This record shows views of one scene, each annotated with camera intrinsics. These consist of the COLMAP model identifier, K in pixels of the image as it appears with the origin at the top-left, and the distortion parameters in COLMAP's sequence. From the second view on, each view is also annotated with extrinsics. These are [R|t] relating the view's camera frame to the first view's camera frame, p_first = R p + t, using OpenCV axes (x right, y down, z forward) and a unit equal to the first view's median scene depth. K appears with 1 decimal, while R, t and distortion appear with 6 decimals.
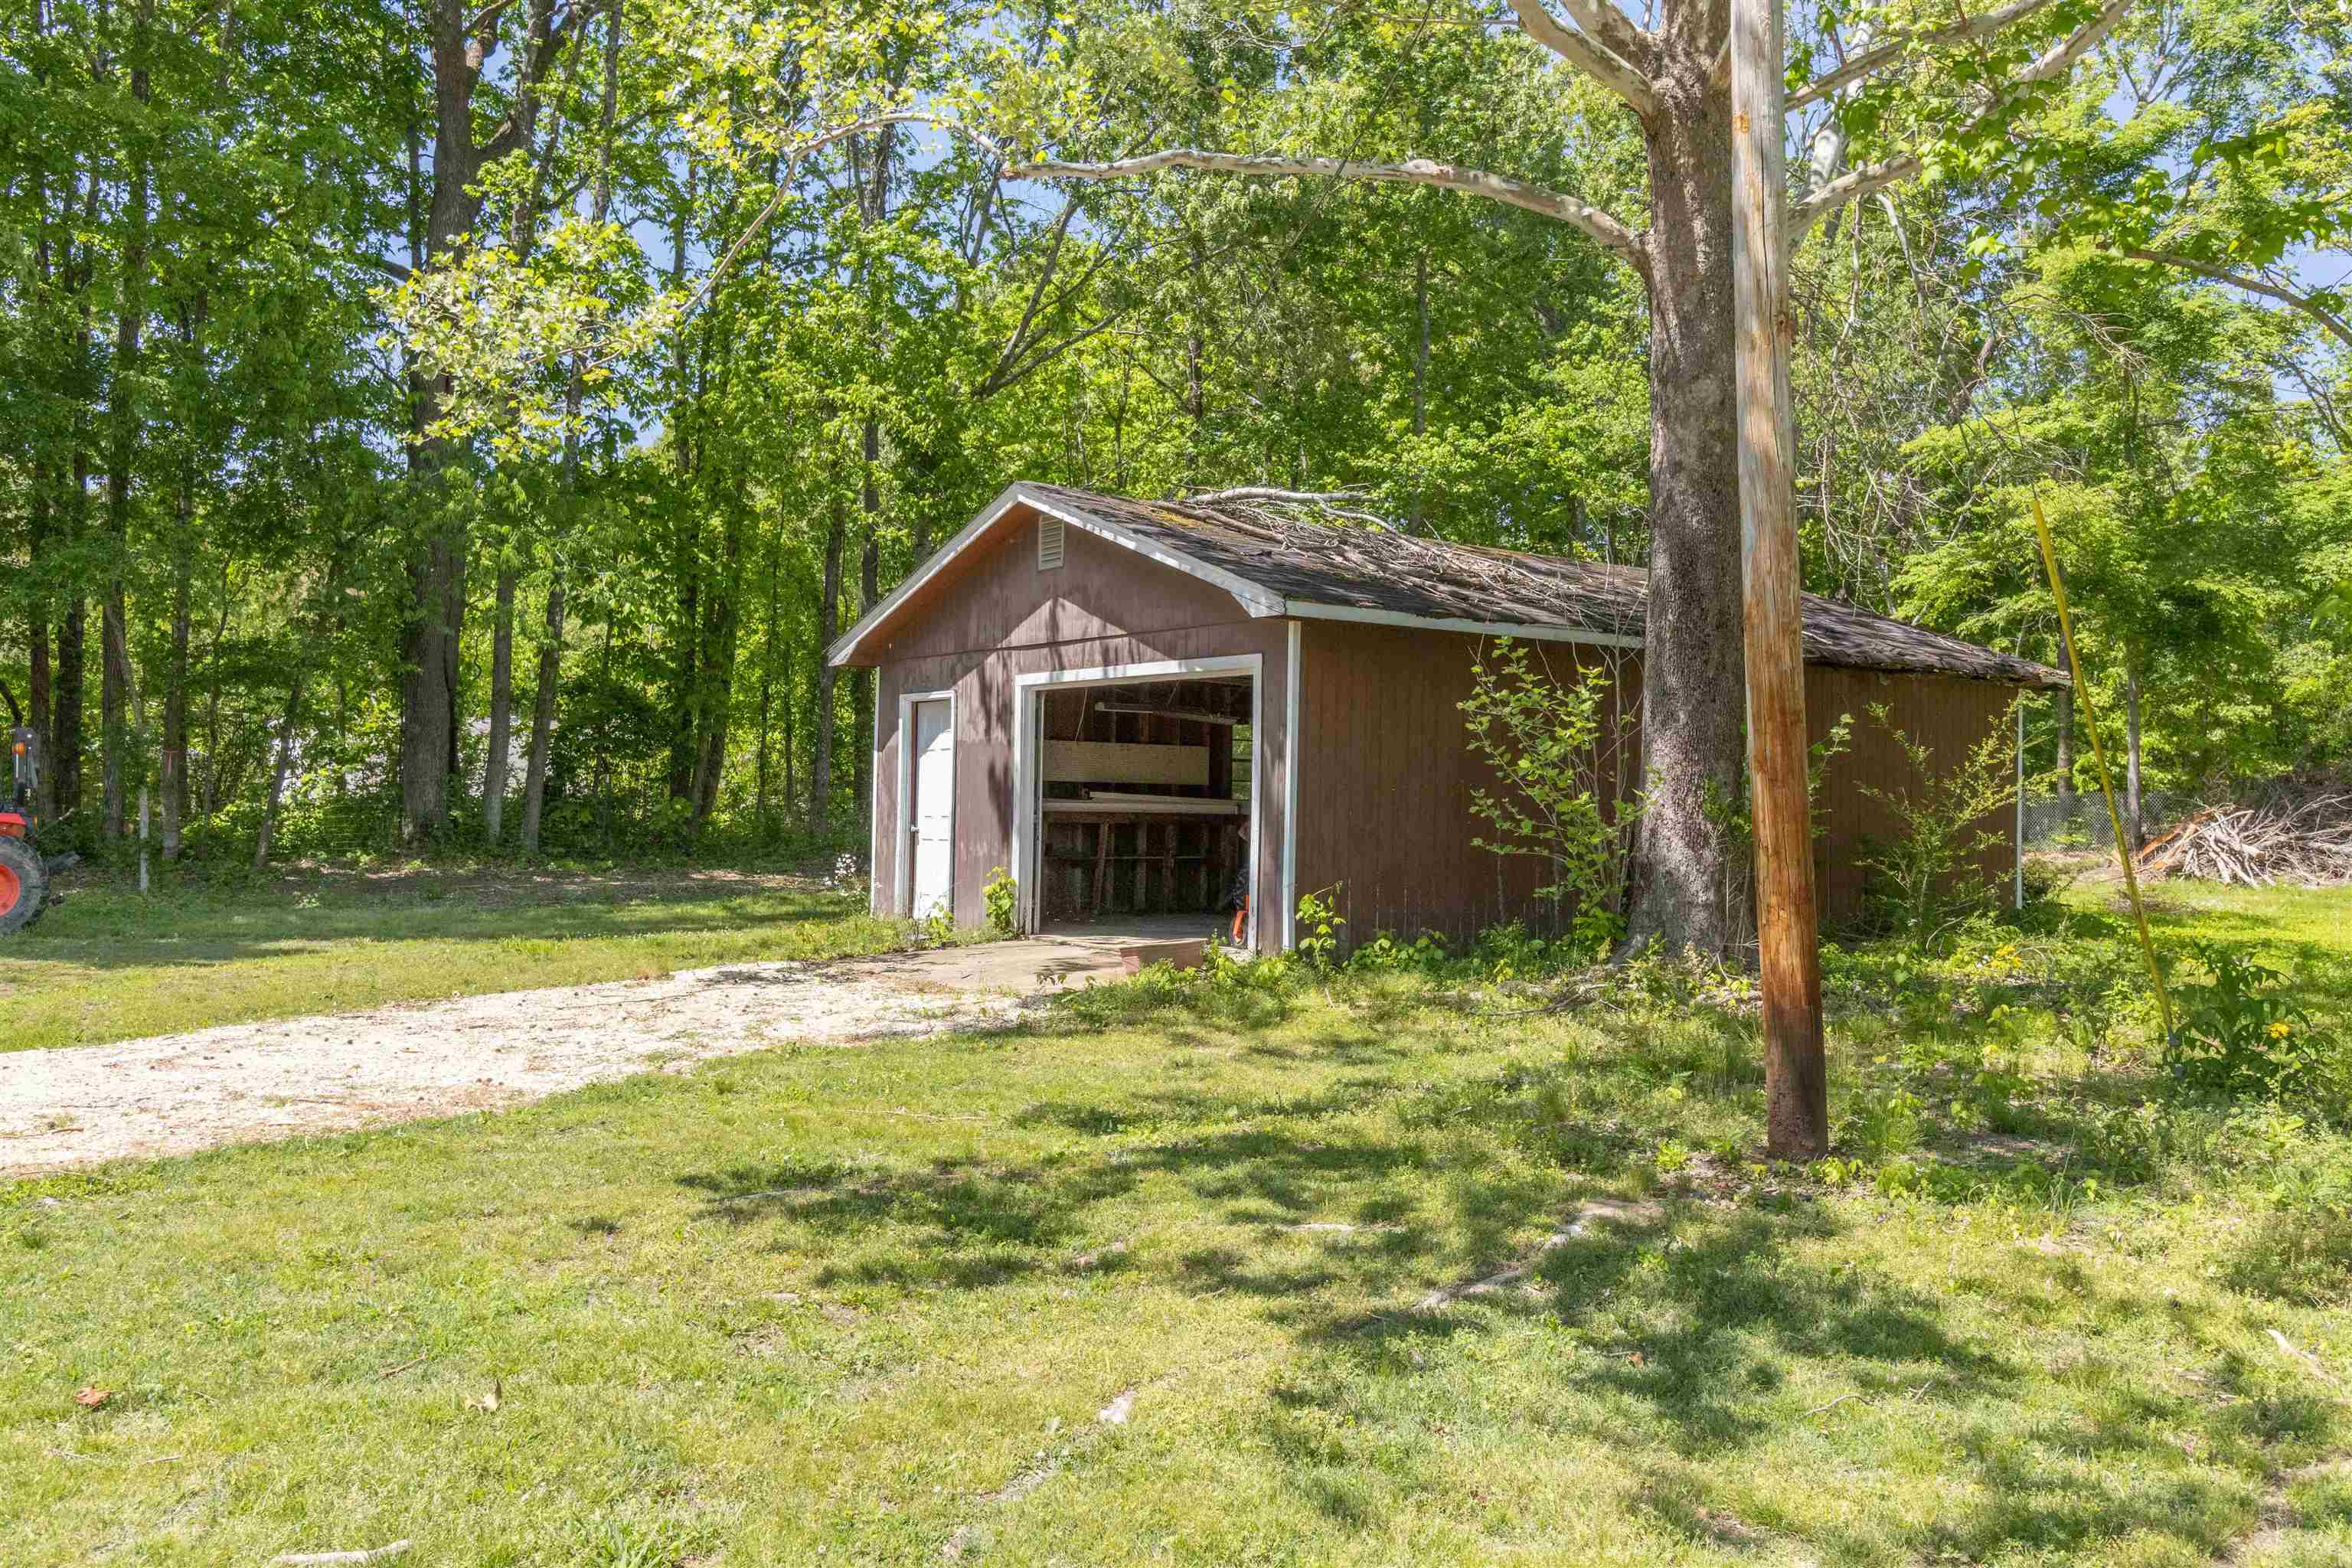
lens RADIAL K [[1952.5, 0, 1176.0], [0, 1952.5, 784.0], [0, 0, 1]] dist [0.000557, 0.000284]
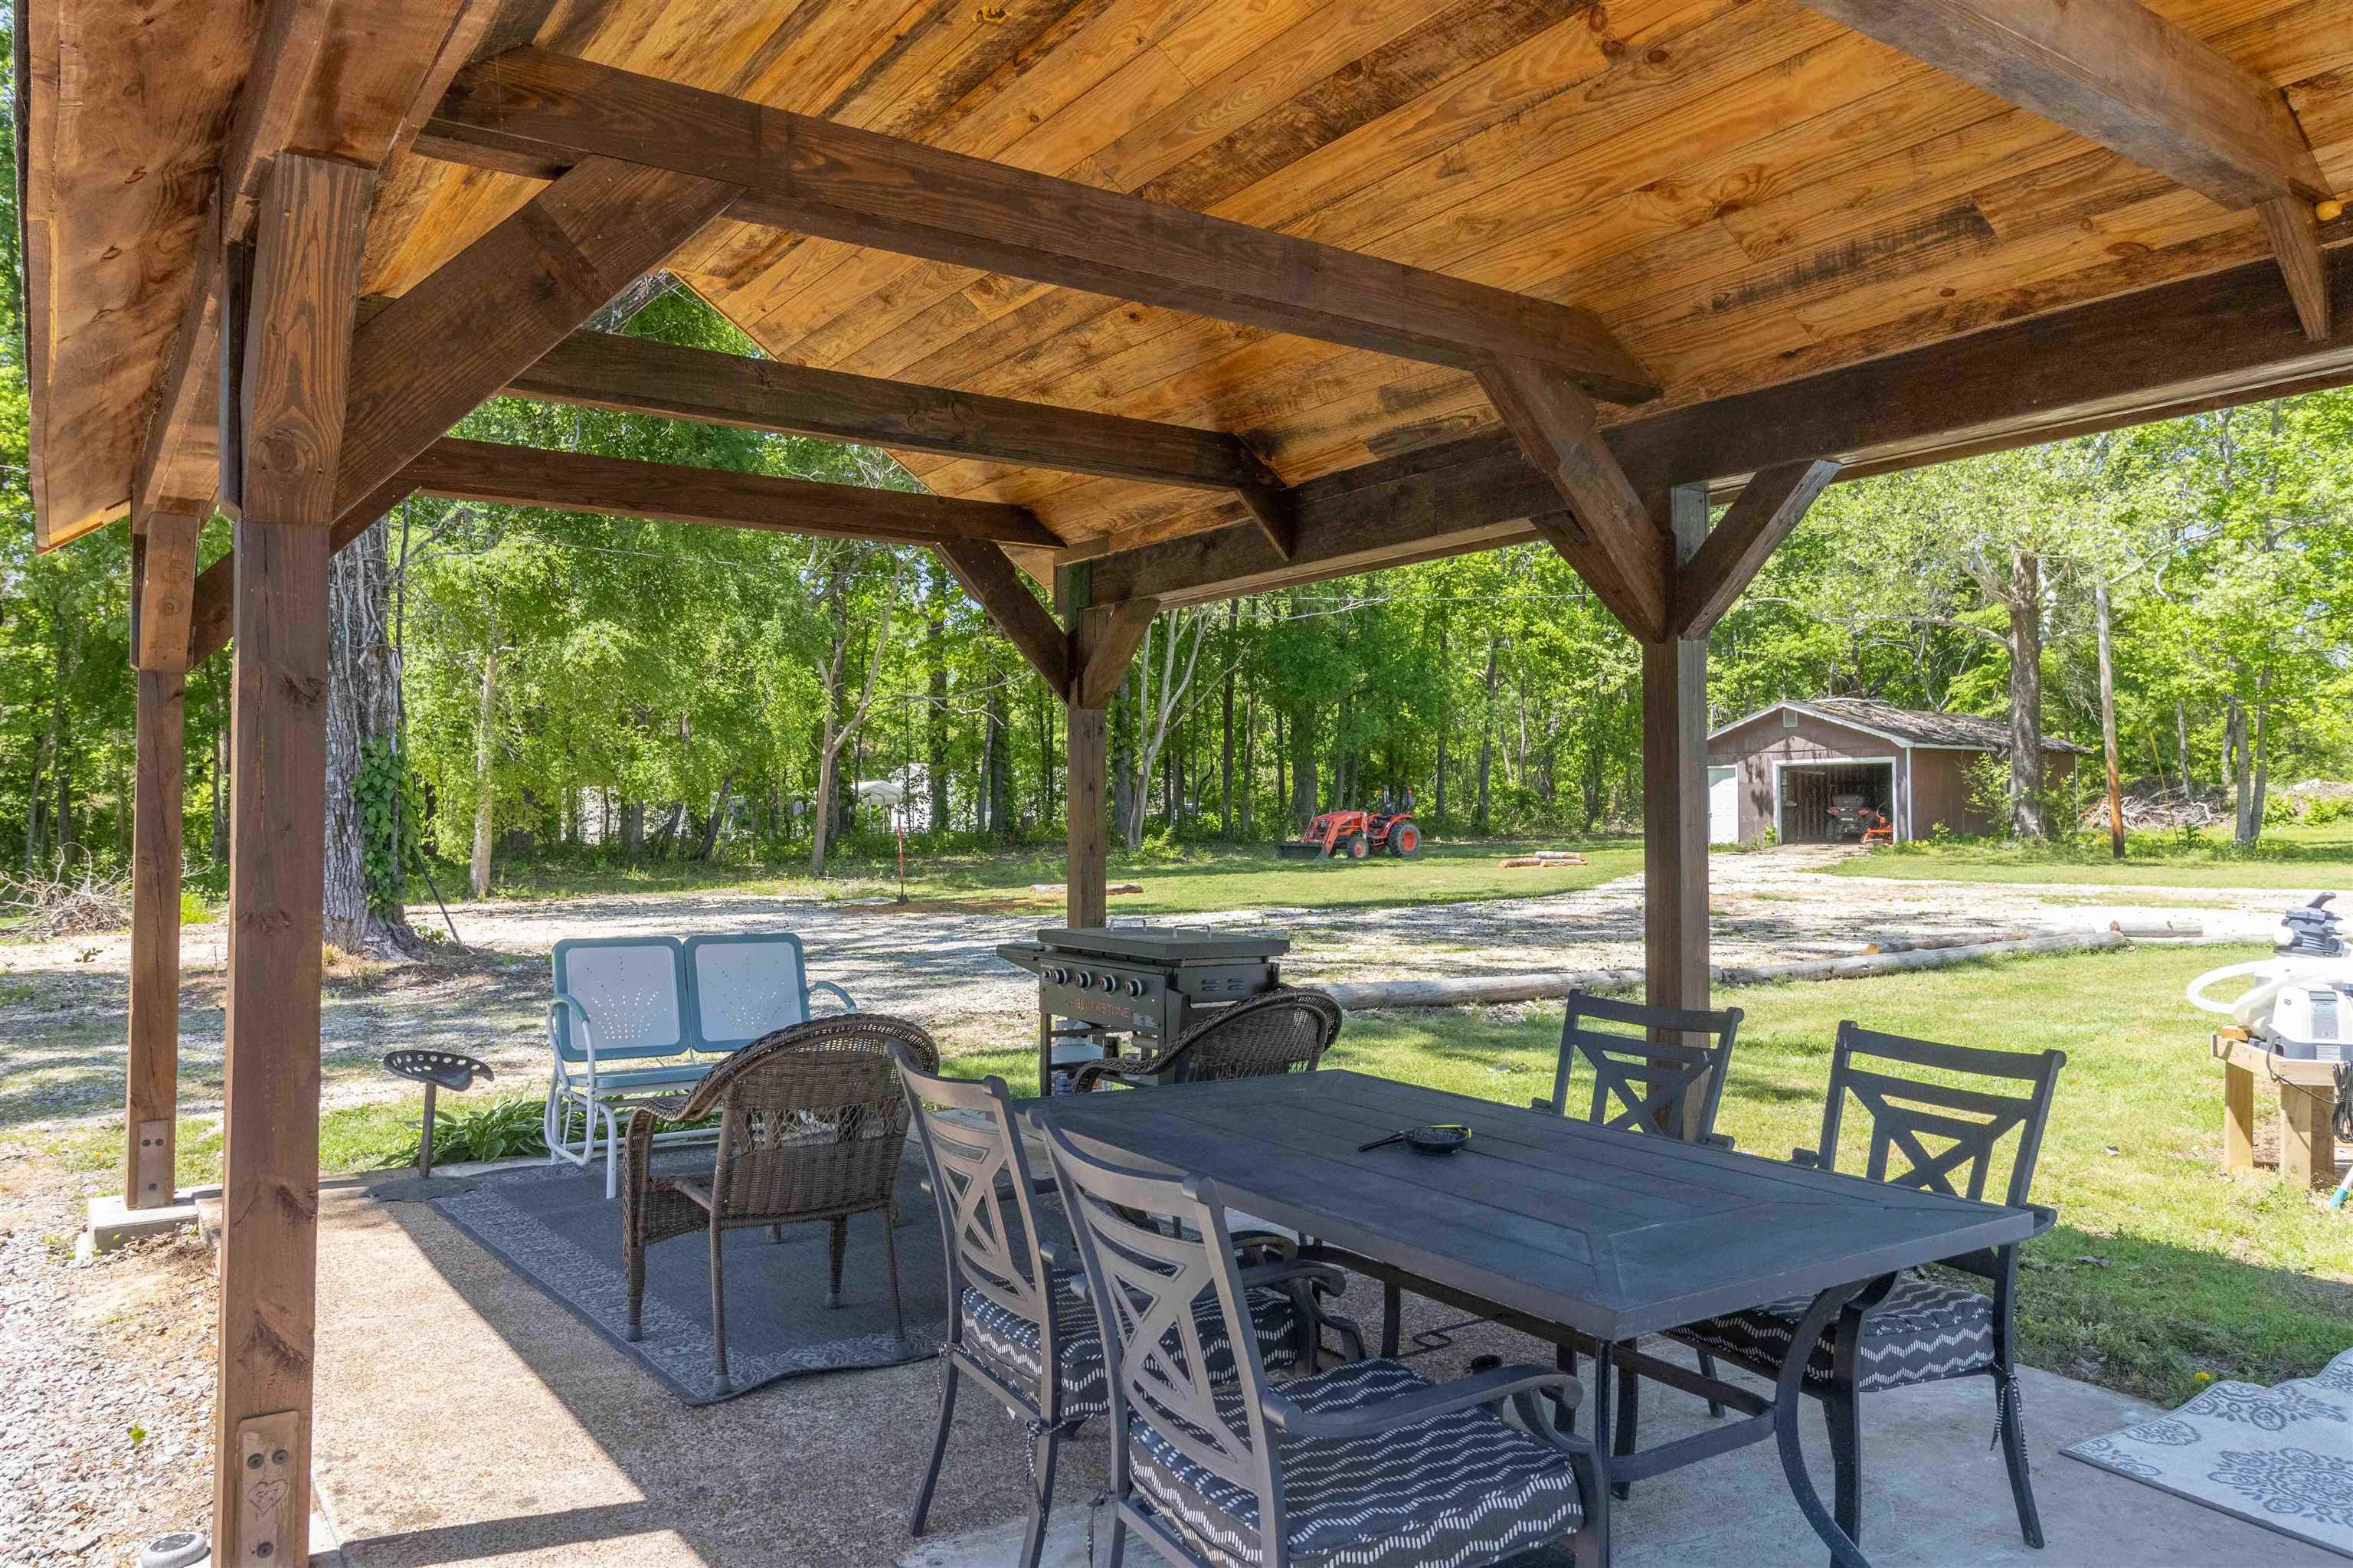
lens RADIAL K [[1608.1, 0, 1176.5], [0, 1608.1, 784.0], [0, 0, 1]] dist [0.005776, 0.000775]
pose [[0.999184, -0.023433, 0.032900, -1.104570], [0.023674, 0.999695, -0.006969, -0.025790], [-0.032727, 0.007742, 0.999434, -1.484164]]
